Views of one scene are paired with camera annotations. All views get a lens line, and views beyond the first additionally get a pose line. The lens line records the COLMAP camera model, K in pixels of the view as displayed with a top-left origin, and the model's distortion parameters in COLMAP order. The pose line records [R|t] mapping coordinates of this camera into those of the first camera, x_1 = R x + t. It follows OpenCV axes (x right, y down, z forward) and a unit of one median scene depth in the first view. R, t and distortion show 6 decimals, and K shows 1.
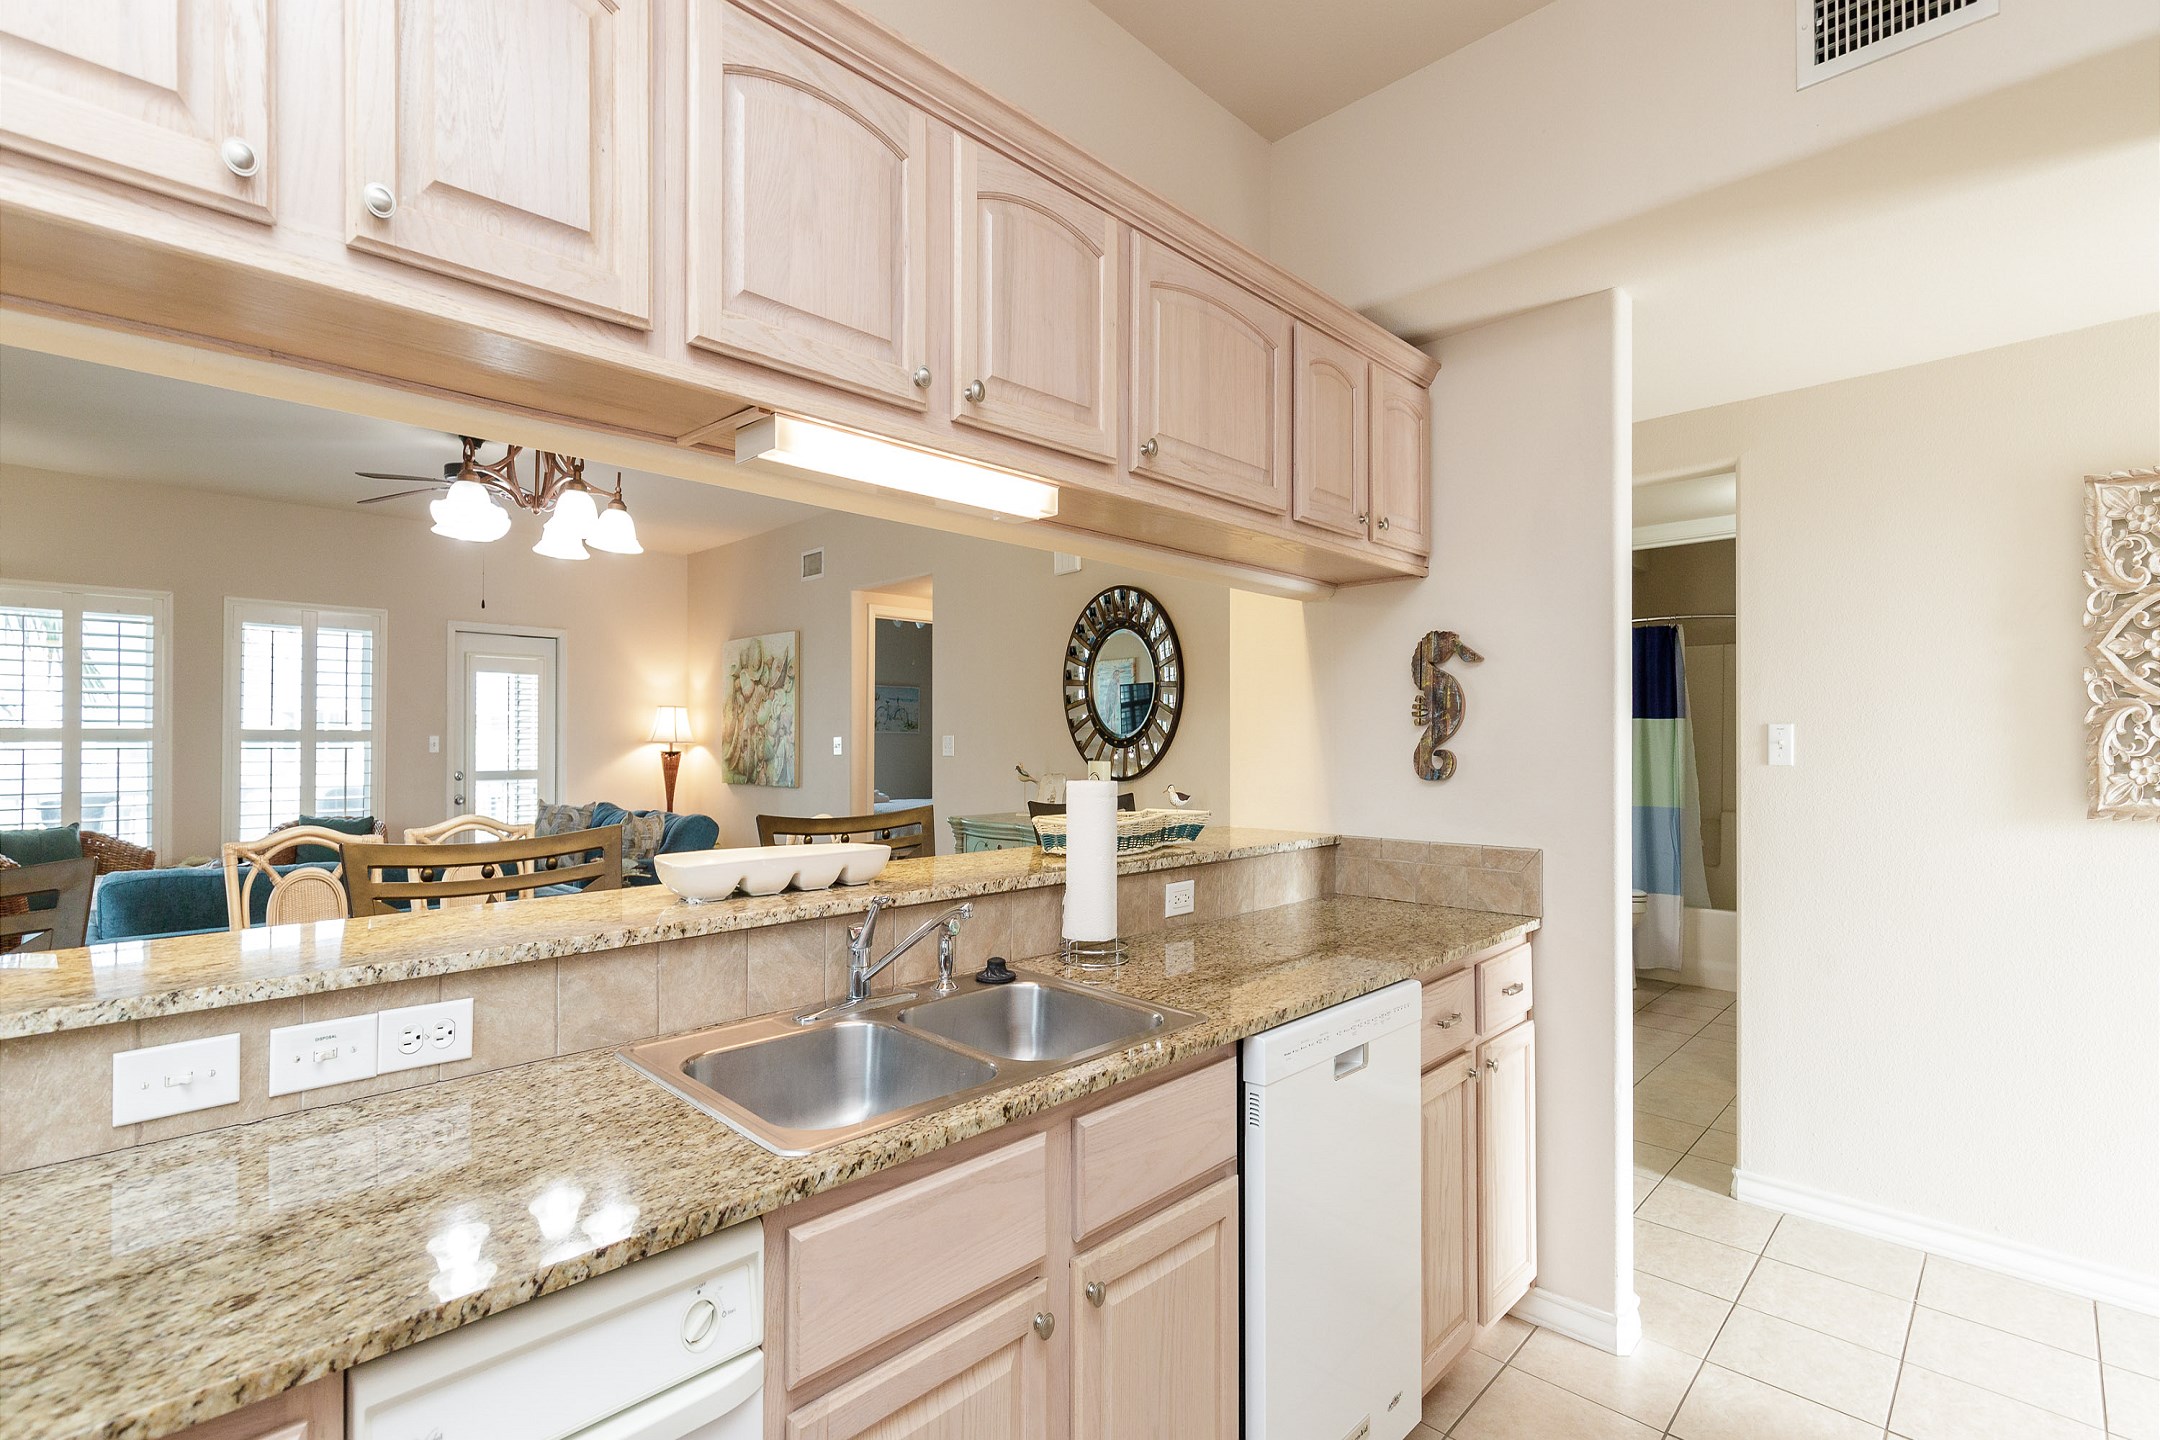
lens RADIAL K [[959.3, 0, 1111.0], [0, 959.3, 743.2], [0, 0, 1]] dist [0.000227, 0.000099]
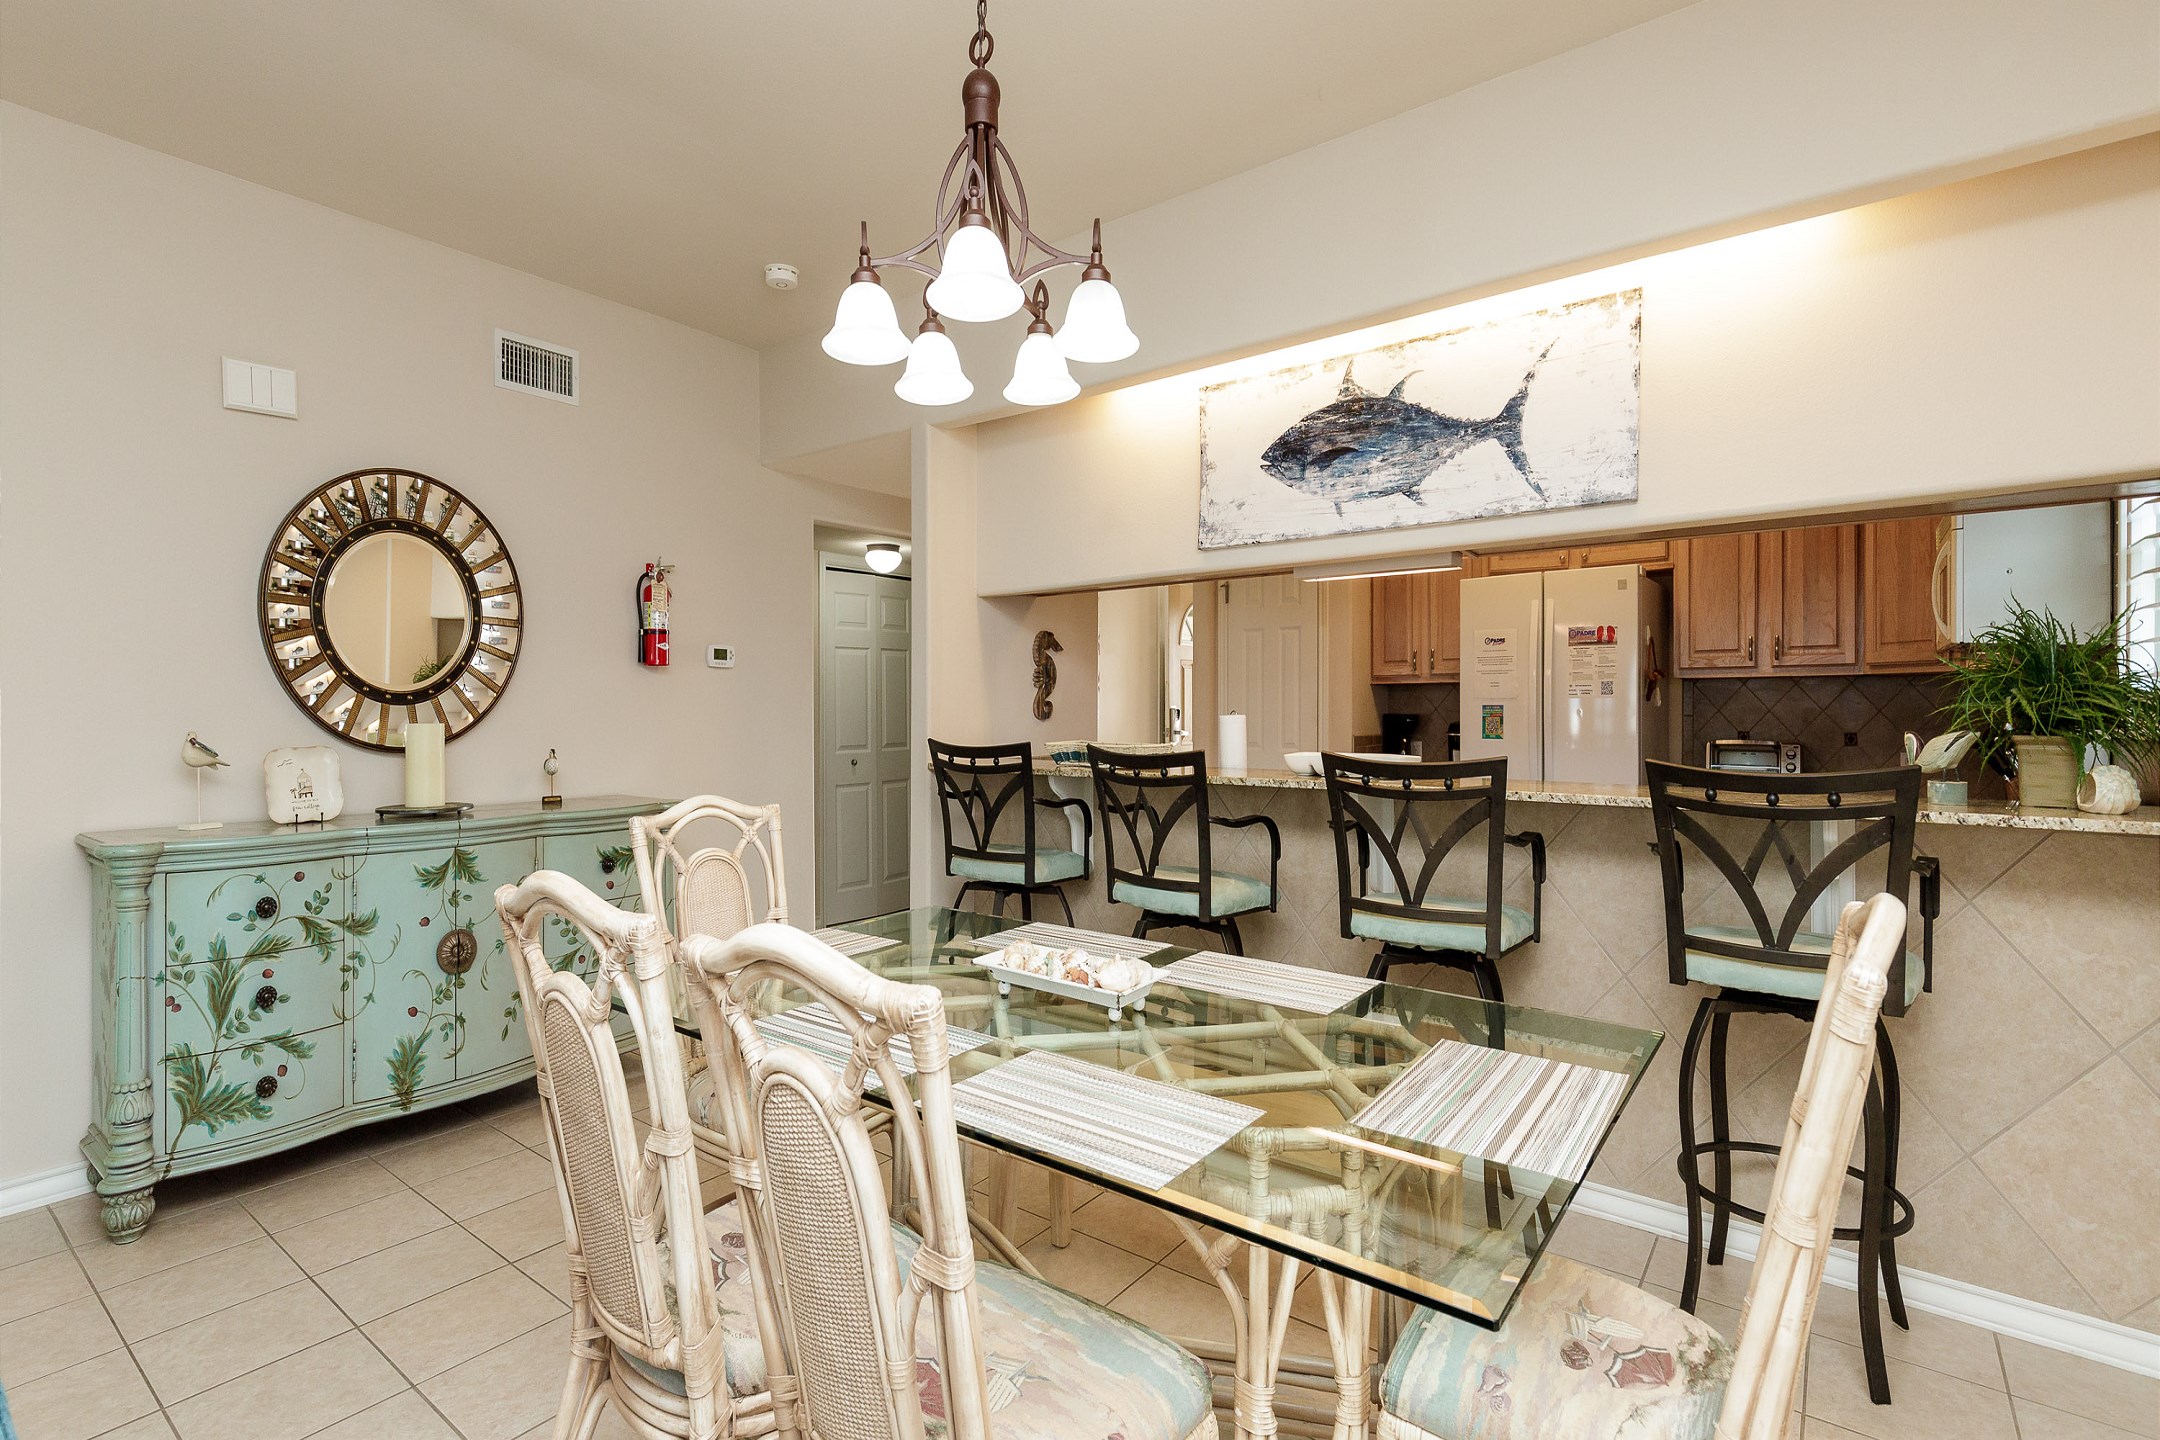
lens RADIAL K [[997.5, 0, 1110.8], [0, 997.5, 717.6], [0, 0, 1]] dist [0.001889, -0.000768]
pose [[-0.125361, -0.005046, 0.992098, -0.764084], [0.009746, 0.999933, 0.006317, 0.014115], [-0.992063, 0.010461, -0.125303, 0.569817]]
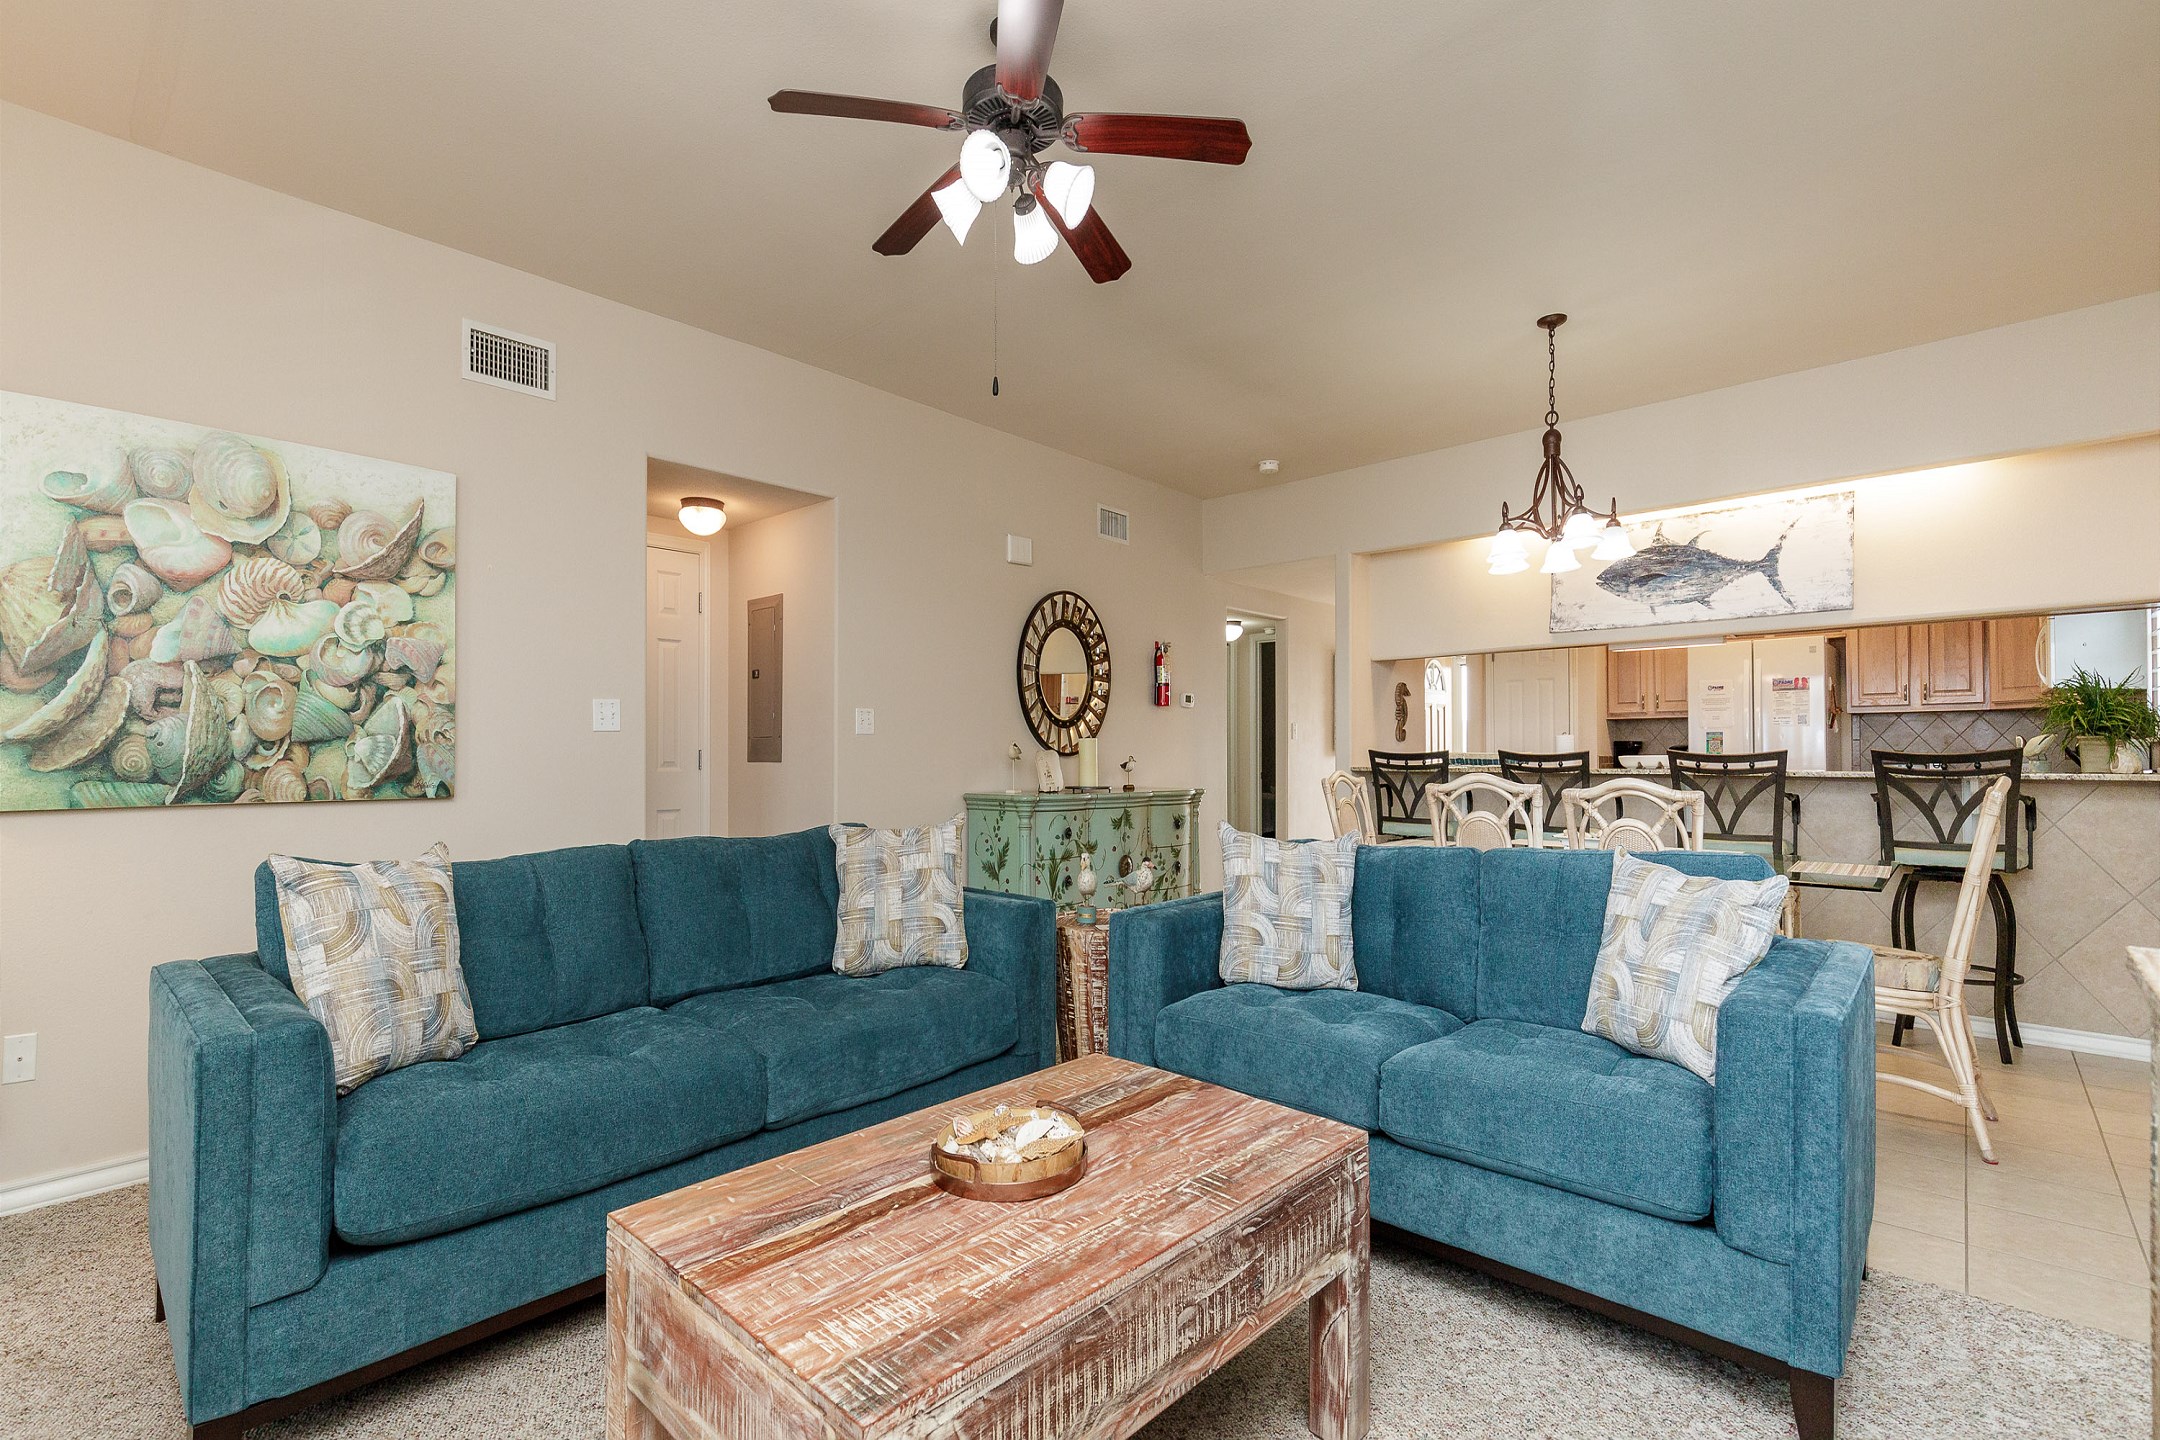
lens RADIAL K [[959.3, 0, 1111.0], [0, 959.3, 743.2], [0, 0, 1]] dist [0.000227, 0.000099]
pose [[-0.030828, 0.015261, 0.999408, -1.167653], [0.007427, 0.999859, -0.015039, 0.041272], [-0.999497, 0.006959, -0.030937, 0.965934]]
